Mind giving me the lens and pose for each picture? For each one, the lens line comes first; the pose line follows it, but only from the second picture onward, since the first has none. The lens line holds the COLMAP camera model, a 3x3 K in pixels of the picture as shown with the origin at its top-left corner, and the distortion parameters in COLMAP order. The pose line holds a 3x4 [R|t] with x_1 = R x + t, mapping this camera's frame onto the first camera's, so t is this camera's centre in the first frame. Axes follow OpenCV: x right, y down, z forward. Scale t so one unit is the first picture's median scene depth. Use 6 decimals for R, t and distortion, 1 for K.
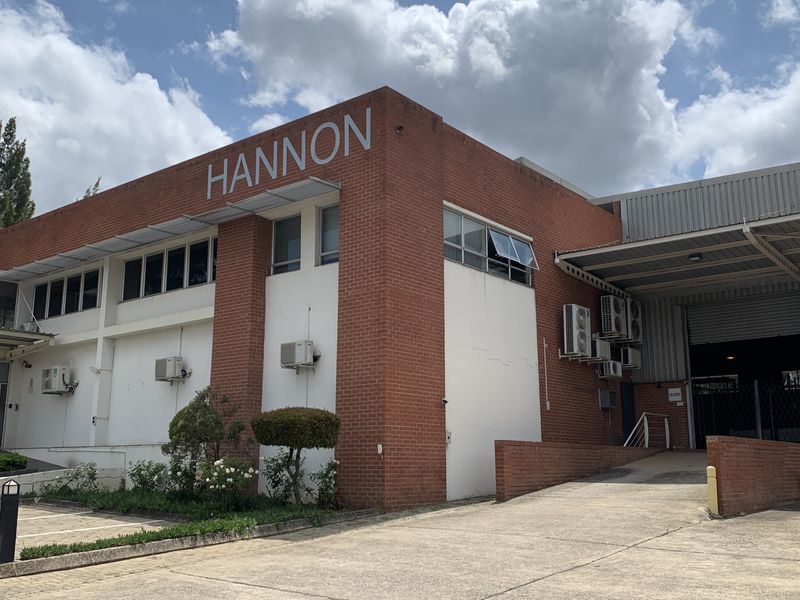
lens RADIAL K [[811.0, 0, 403.6], [0, 811.0, 302.7], [0, 0, 1]] dist [0.129808, -0.312999]
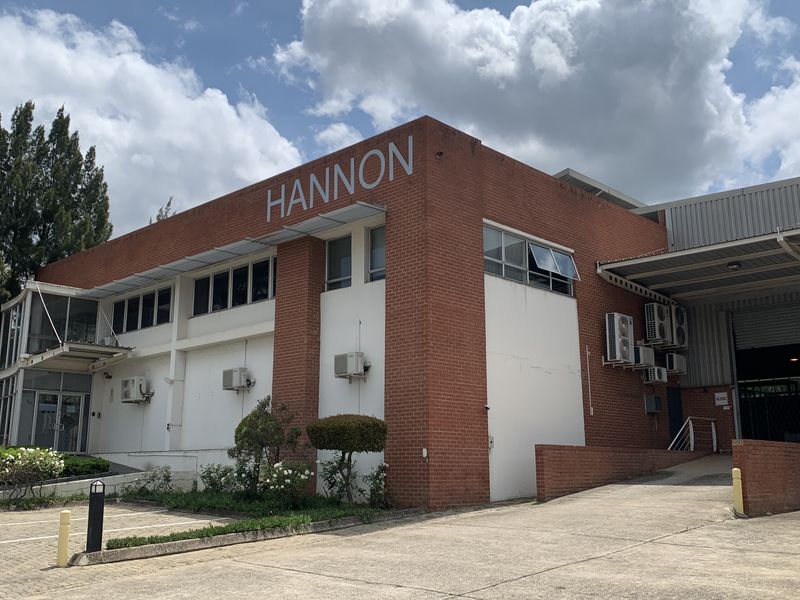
lens RADIAL K [[811.0, 0, 403.6], [0, 811.0, 302.7], [0, 0, 1]] dist [0.129808, -0.312999]
pose [[0.996528, -0.017874, -0.081323, 0.026301], [0.017515, 0.999833, -0.005131, -0.010986], [0.081401, 0.003689, 0.996675, -0.061136]]
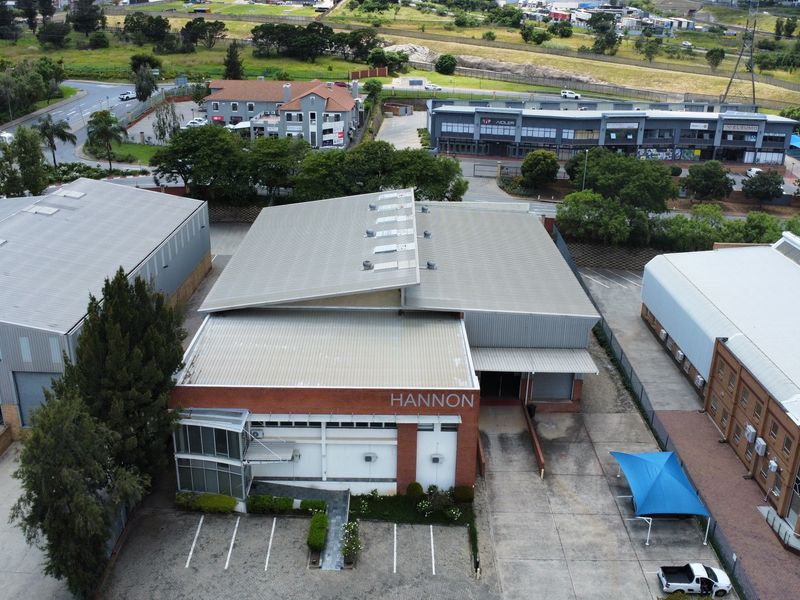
lens RADIAL K [[772.1, 0, 400.0], [0, 772.1, 300.0], [0, 0, 1]] dist [-0.011122, -0.034464]
pose [[0.771137, -0.218940, 0.597840, -1.630794], [-0.146701, 0.852642, 0.501478, -1.668500], [-0.619537, -0.474412, 0.625386, -0.409701]]
